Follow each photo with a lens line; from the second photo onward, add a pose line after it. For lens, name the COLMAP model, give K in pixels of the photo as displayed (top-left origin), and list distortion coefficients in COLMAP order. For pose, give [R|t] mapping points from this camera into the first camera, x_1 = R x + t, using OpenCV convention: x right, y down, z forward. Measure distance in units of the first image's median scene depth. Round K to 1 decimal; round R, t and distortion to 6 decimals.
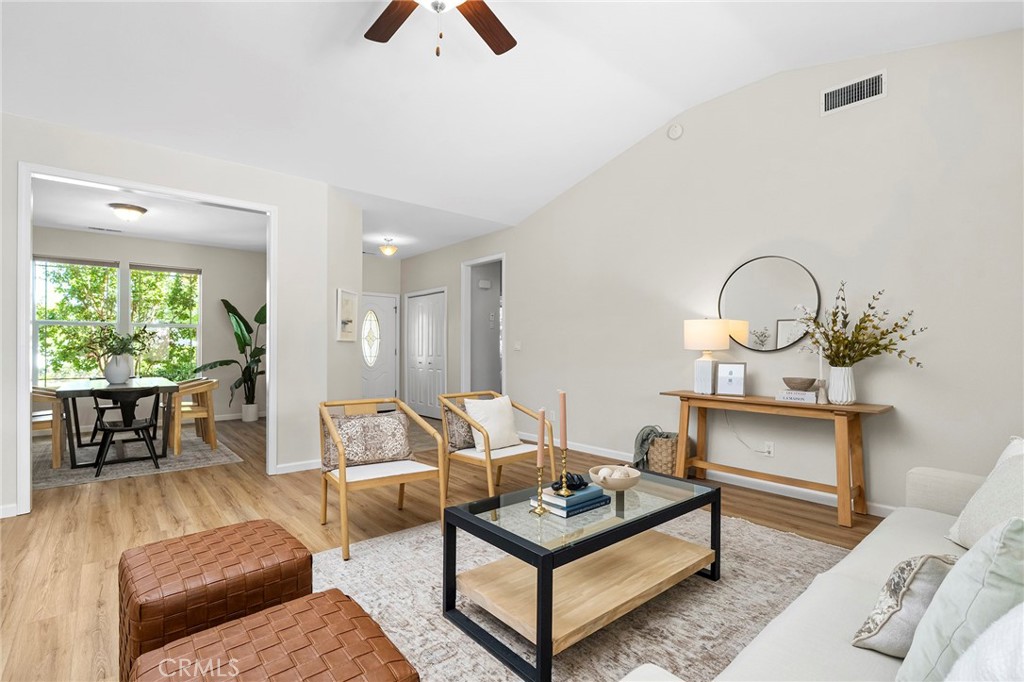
lens RADIAL K [[489.7, 0, 514.3], [0, 489.7, 342.6], [0, 0, 1]] dist [0.000499, 0.000662]
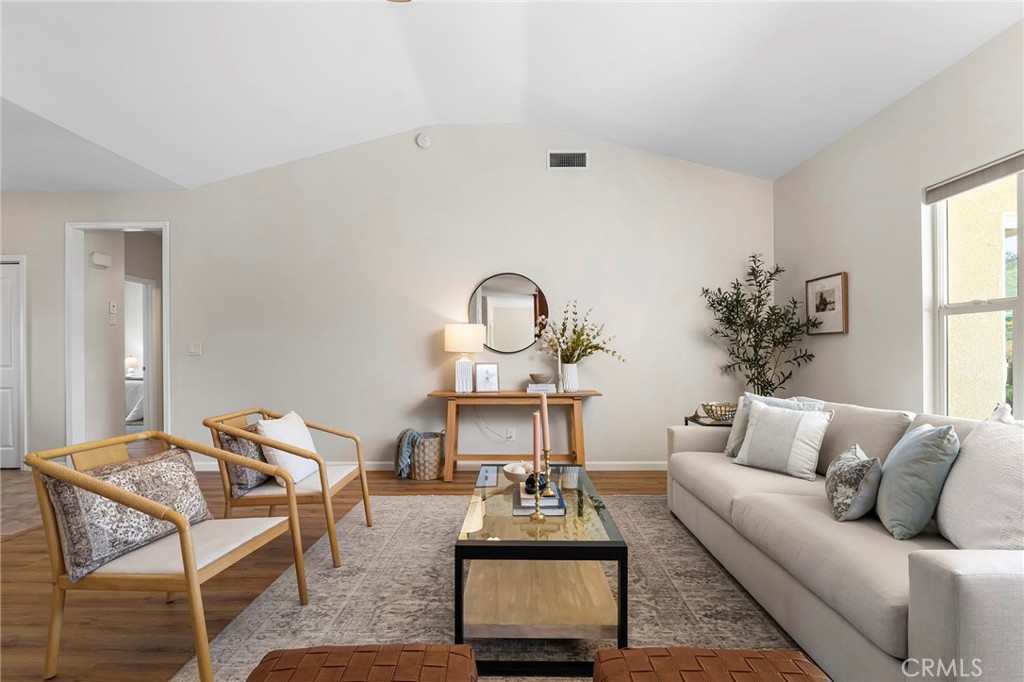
lens RADIAL K [[489.7, 0, 511.2], [0, 489.7, 347.9], [0, 0, 1]] dist [0.000499, 0.000662]
pose [[0.655920, -0.000321, 0.754830, -0.412186], [-0.002253, 0.999995, 0.002383, 0.002835], [-0.754827, -0.003264, 0.655916, 0.230204]]
